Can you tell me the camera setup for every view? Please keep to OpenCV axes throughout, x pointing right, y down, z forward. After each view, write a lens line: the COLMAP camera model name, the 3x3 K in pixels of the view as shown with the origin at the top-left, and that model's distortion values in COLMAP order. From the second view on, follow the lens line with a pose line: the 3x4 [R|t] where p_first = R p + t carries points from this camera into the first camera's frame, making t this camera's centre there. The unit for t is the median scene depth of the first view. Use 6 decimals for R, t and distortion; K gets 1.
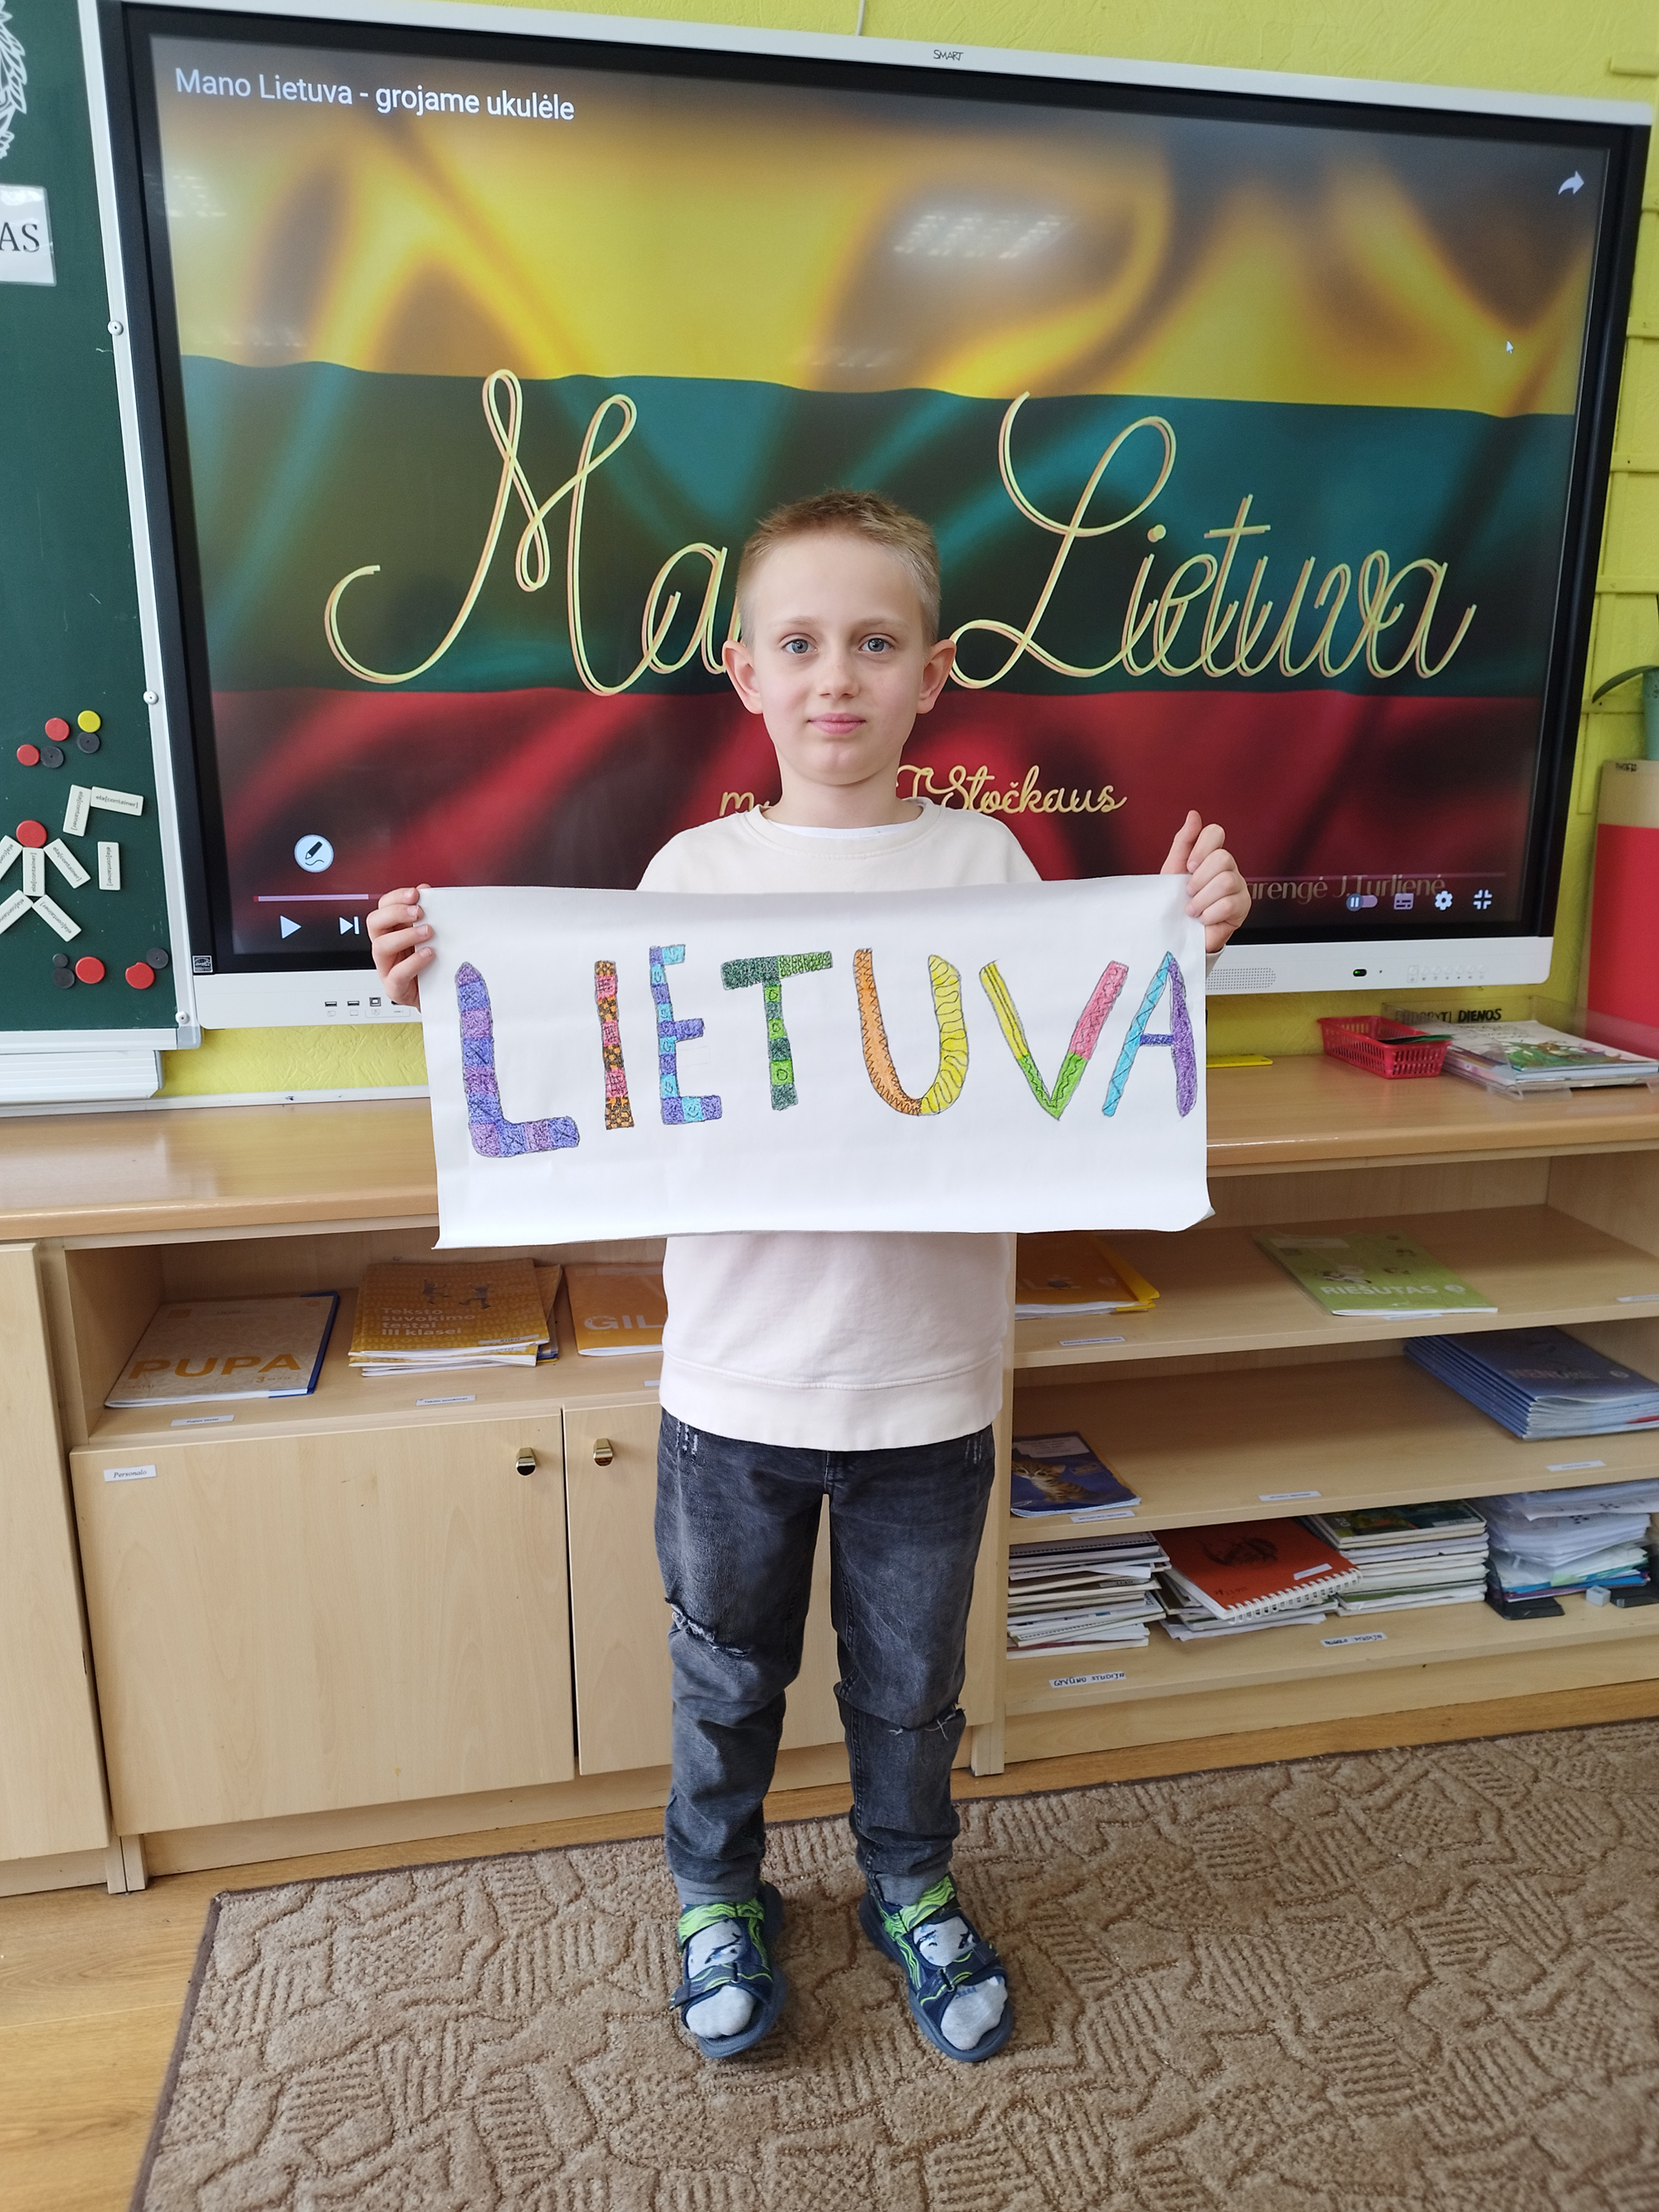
lens RADIAL K [[1572.4, 0, 823.2], [0, 1572.4, 1102.6], [0, 0, 1]] dist [-0.007552, 0.000035]
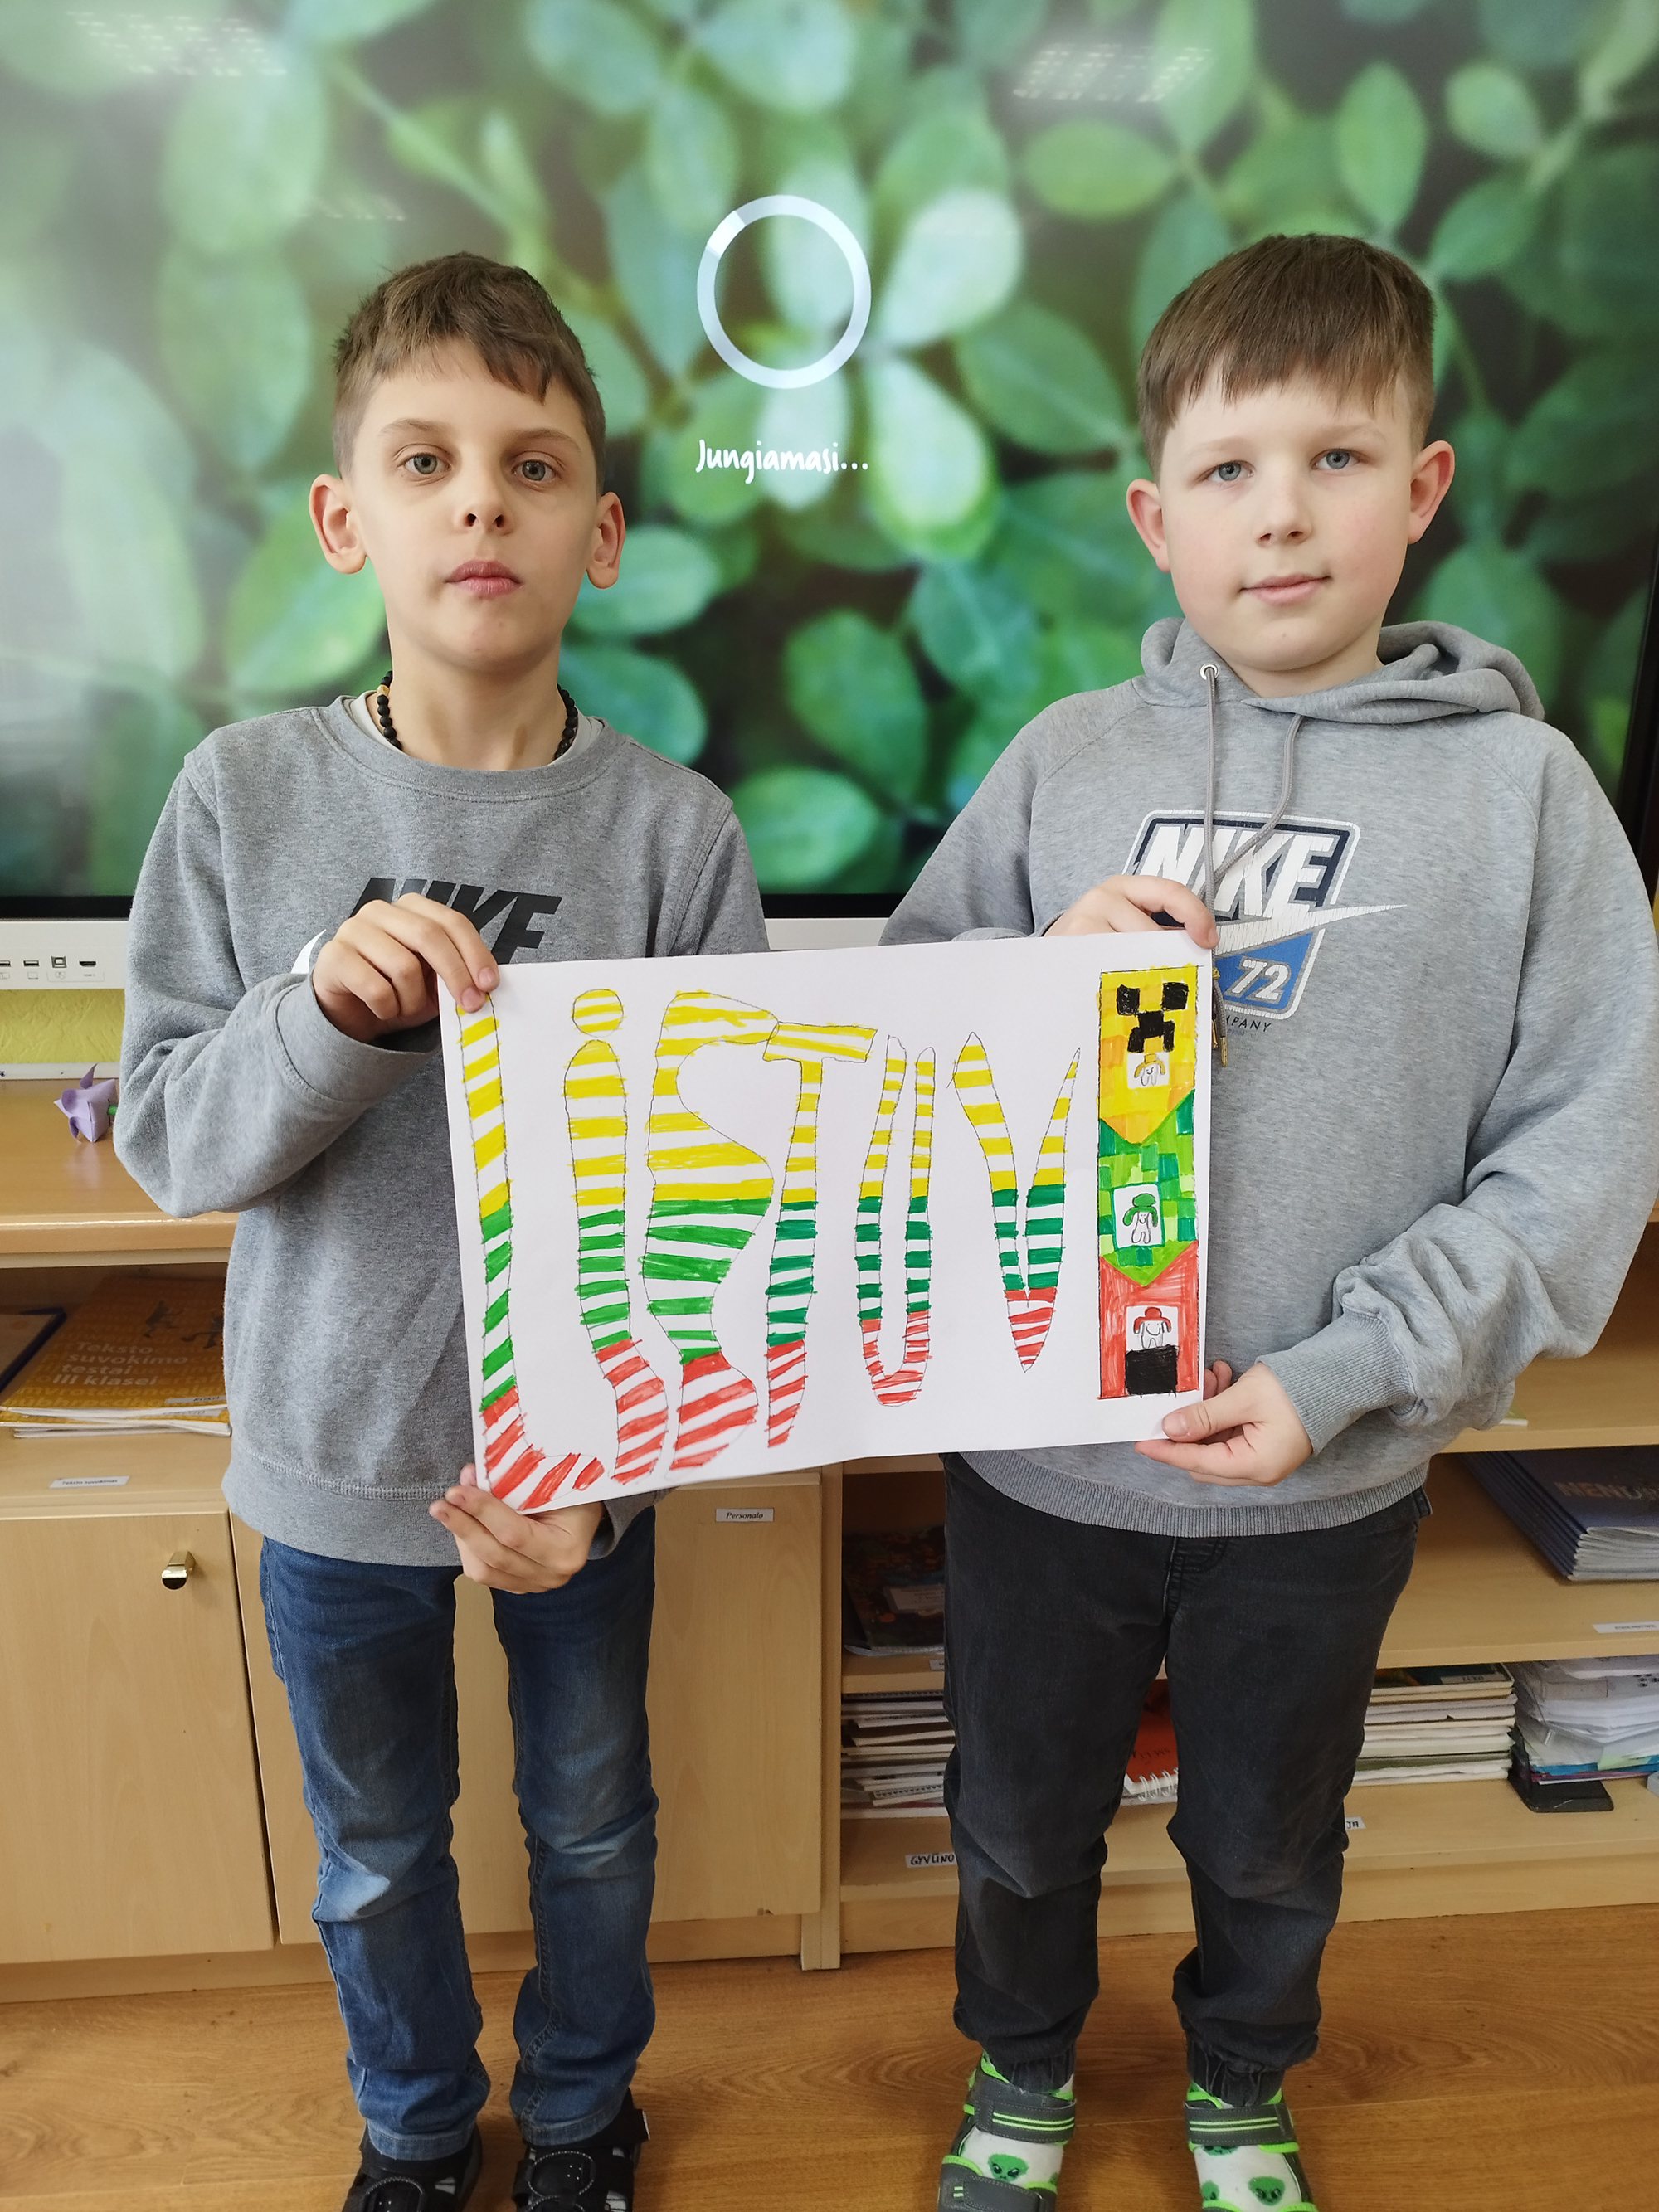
lens RADIAL K [[1572.4, 0, 828.4], [0, 1572.4, 1108.9], [0, 0, 1]] dist [-0.007552, 0.000035]
pose [[0.993903, 0.038638, -0.103263, 0.159494], [-0.033132, 0.997963, 0.054520, -0.040289], [0.105159, -0.050766, 0.993159, 0.222859]]
